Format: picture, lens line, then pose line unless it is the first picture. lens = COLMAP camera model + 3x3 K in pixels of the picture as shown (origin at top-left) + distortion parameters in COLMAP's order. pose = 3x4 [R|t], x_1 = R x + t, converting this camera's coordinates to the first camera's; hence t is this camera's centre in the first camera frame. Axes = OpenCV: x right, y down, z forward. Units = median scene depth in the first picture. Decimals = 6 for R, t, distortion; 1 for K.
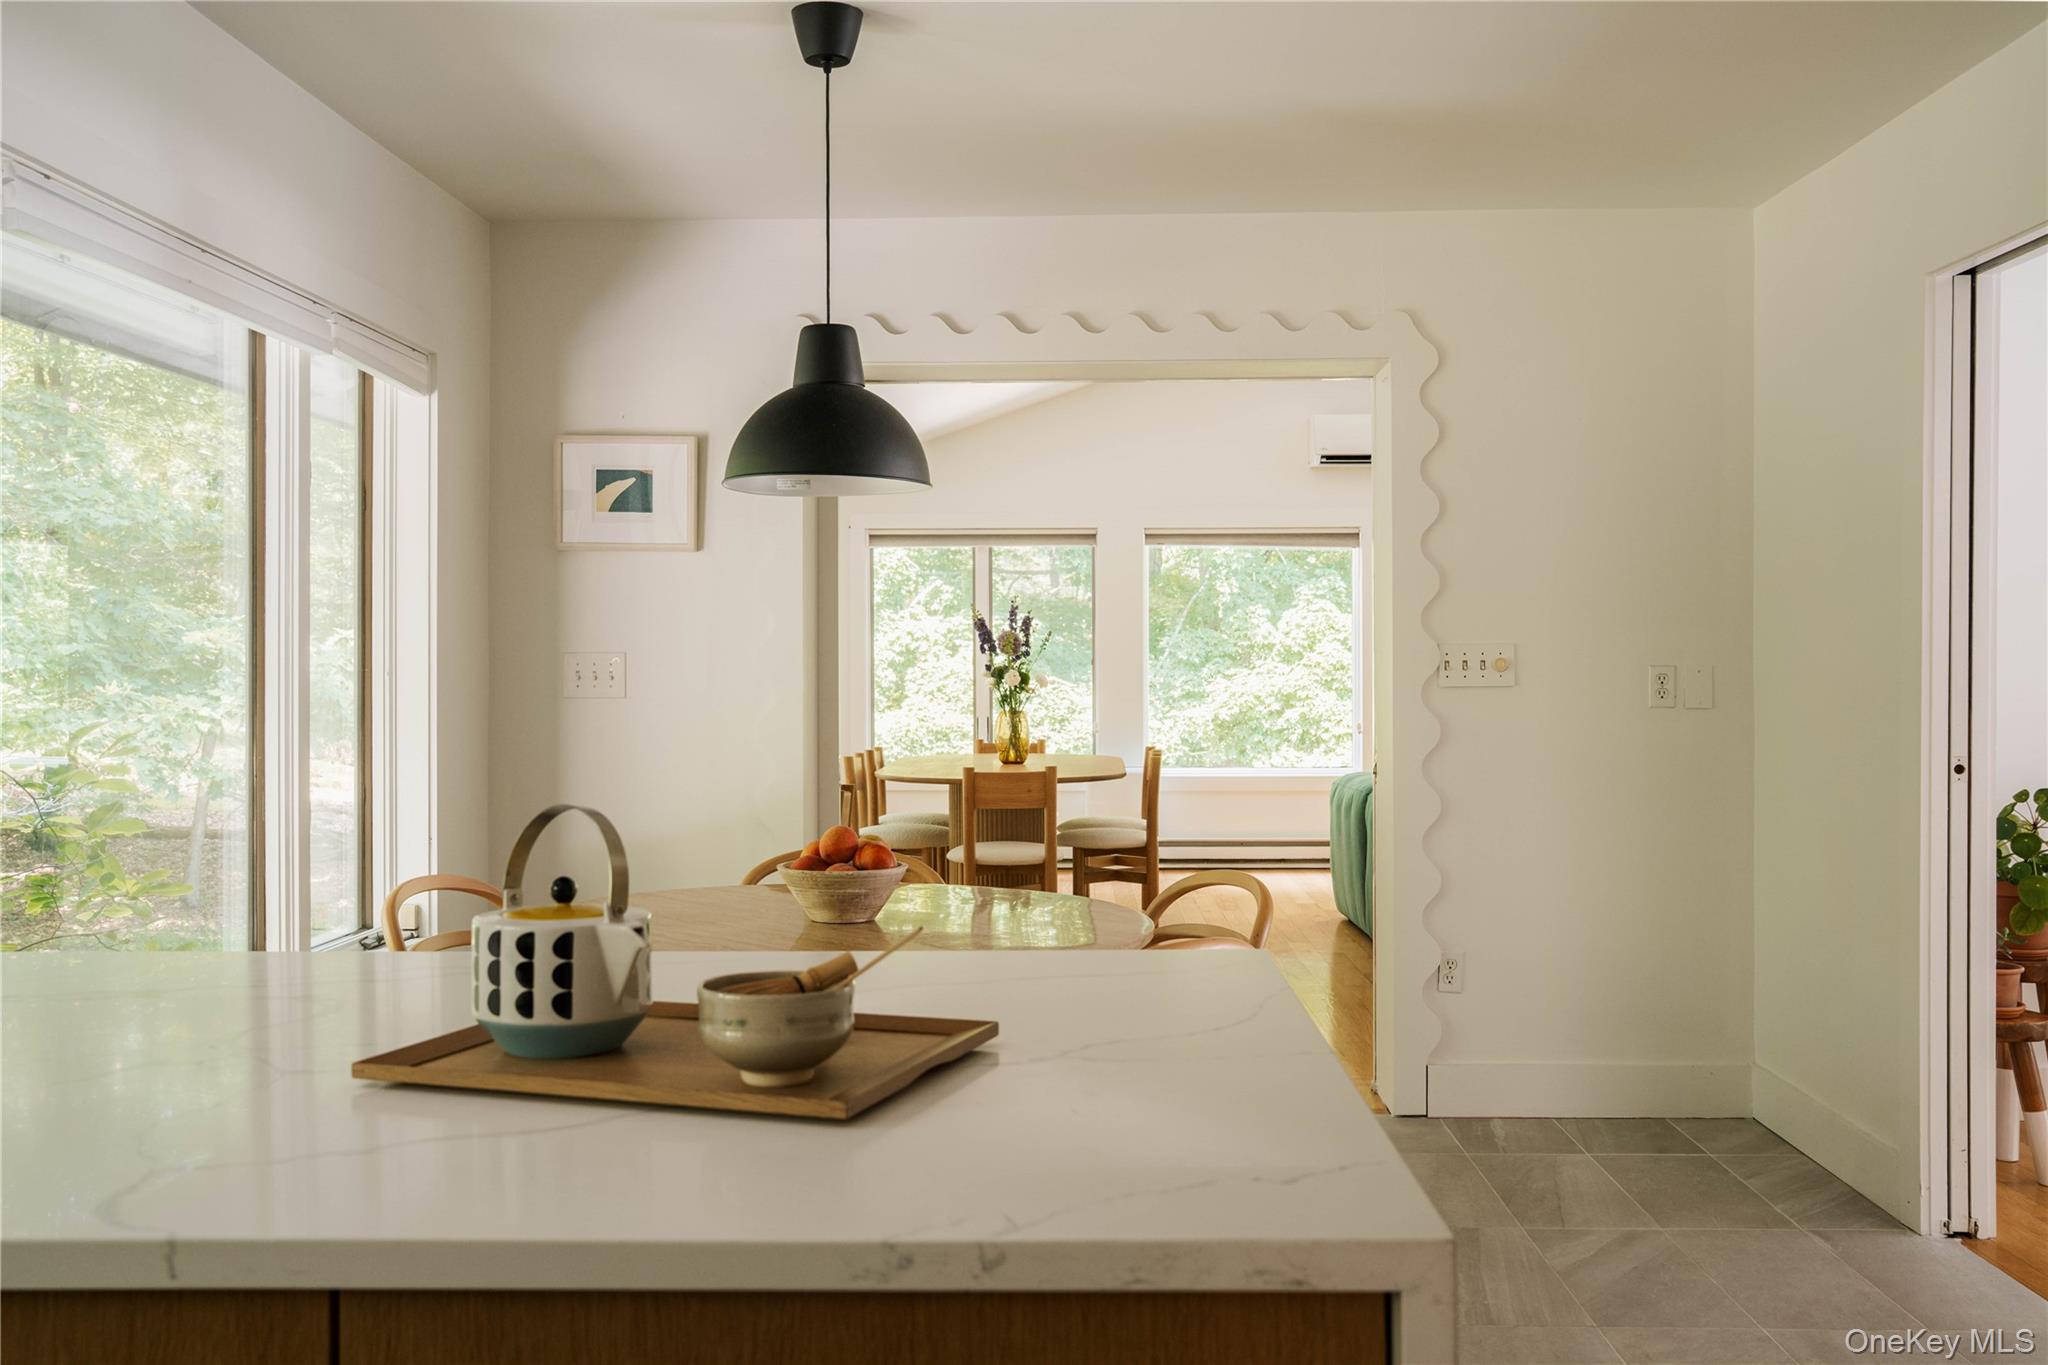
lens RADIAL K [[1960.6, 0, 1024.0], [0, 1960.6, 682.5], [0, 0, 1]] dist [-0.000651, -0.000095]
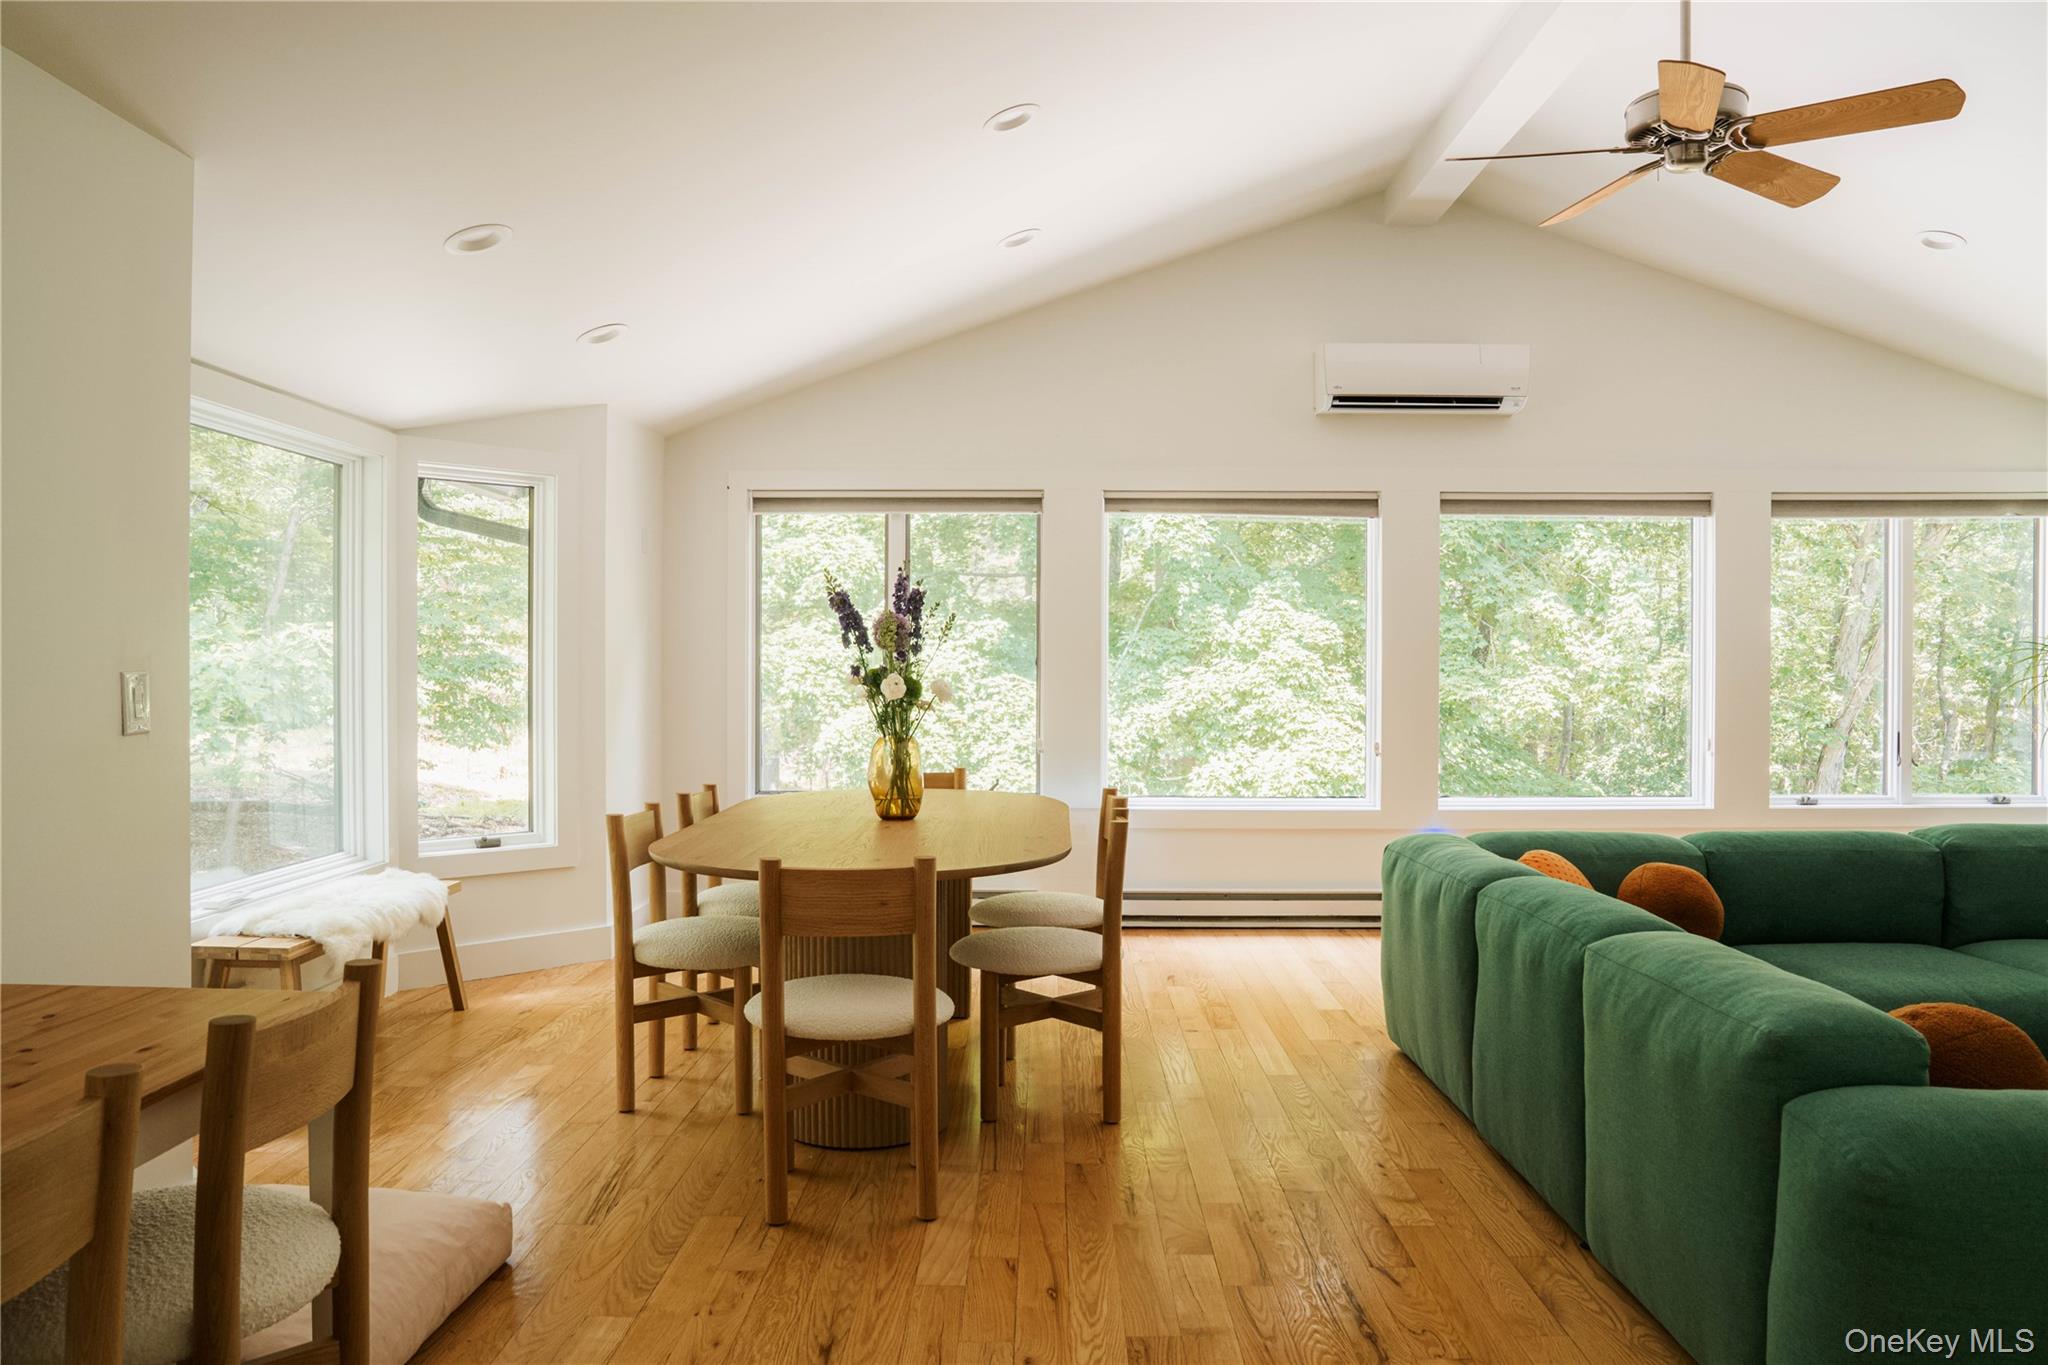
lens RADIAL K [[1412.7, 0, 1024.0], [0, 1412.7, 682.5], [0, 0, 1]] dist [-0.072962, 0.000756]
pose [[0.999970, 0.006729, 0.003916, 0.033535], [-0.006755, 0.999956, 0.006529, -0.006740], [-0.003872, -0.006555, 0.999971, 0.526909]]
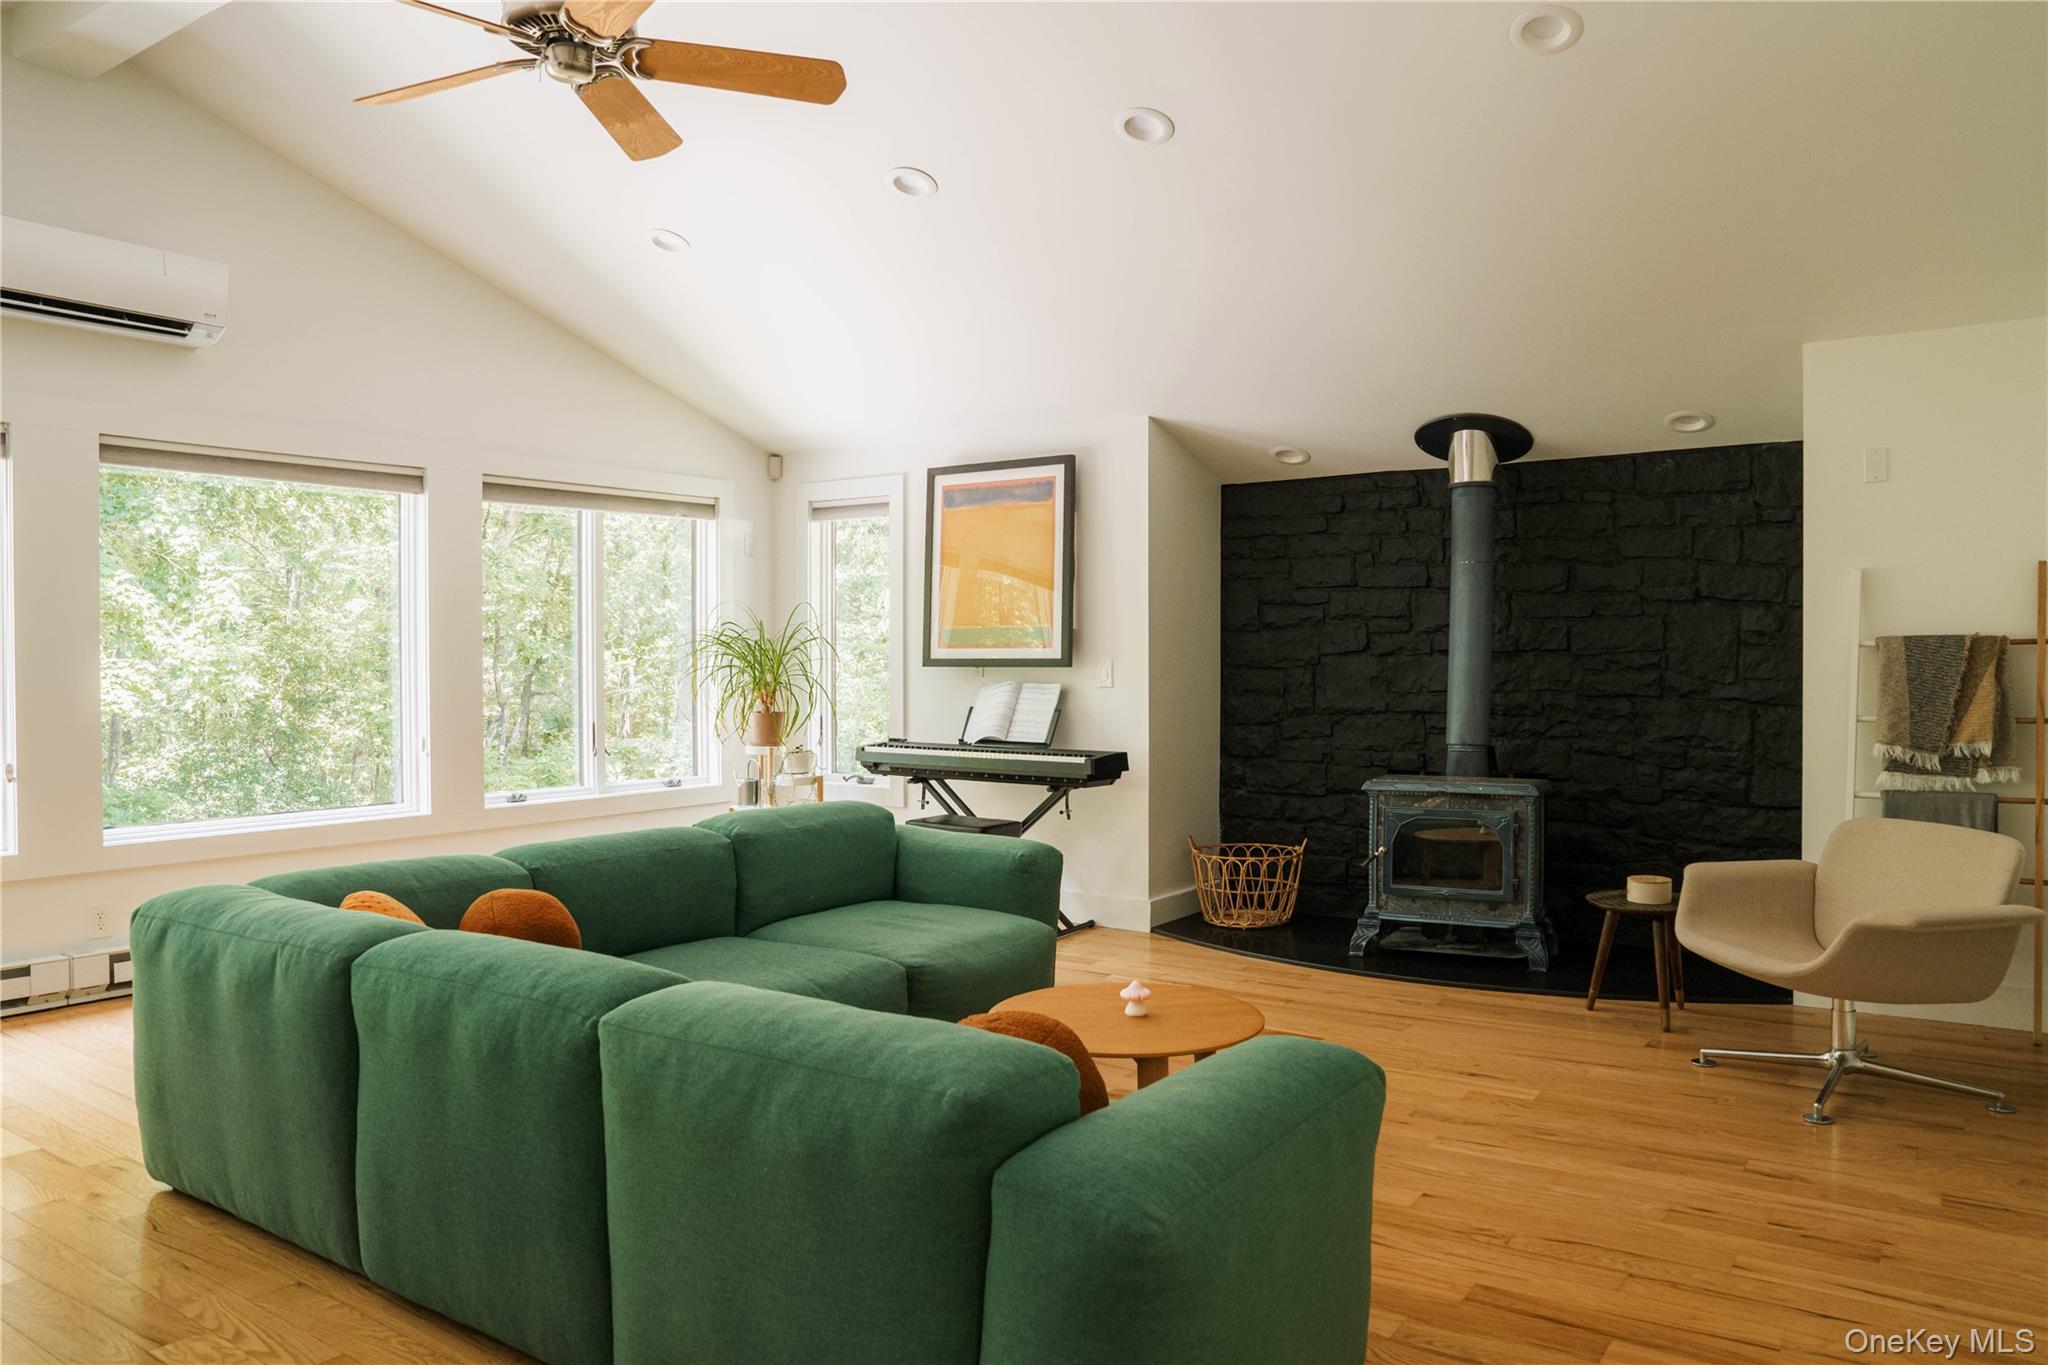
lens RADIAL K [[1412.7, 0, 1024.0], [0, 1412.7, 682.5], [0, 0, 1]] dist [-0.072962, 0.000756]
pose [[0.552085, -0.008283, 0.833747, 0.001379], [0.001050, 0.999957, 0.009239, -0.007114], [-0.833787, -0.004225, 0.552069, 0.639806]]
